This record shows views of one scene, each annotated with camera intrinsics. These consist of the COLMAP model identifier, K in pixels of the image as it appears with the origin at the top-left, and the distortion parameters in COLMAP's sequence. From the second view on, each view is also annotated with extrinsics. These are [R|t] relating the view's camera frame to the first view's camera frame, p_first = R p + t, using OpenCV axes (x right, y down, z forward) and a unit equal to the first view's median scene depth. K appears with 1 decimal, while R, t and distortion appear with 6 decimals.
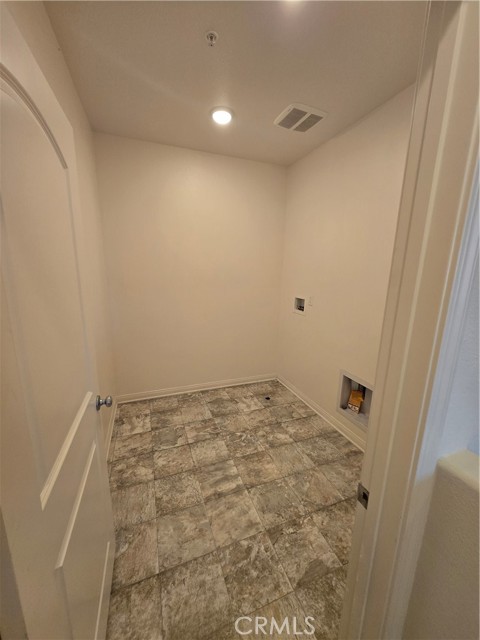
lens RADIAL K [[249.8, 0, 240.6], [0, 249.8, 321.2], [0, 0, 1]] dist [0.000770, 0.000455]
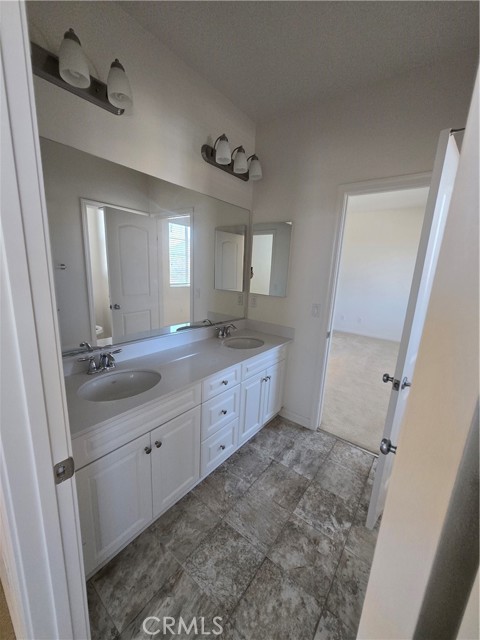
lens RADIAL K [[249.8, 0, 240.6], [0, 249.8, 321.2], [0, 0, 1]] dist [0.000770, 0.000455]
pose [[-0.852040, 0.049640, -0.521117, 0.581727], [-0.172825, 0.913000, 0.369543, -0.220853], [0.494125, 0.404928, -0.769334, 1.288777]]
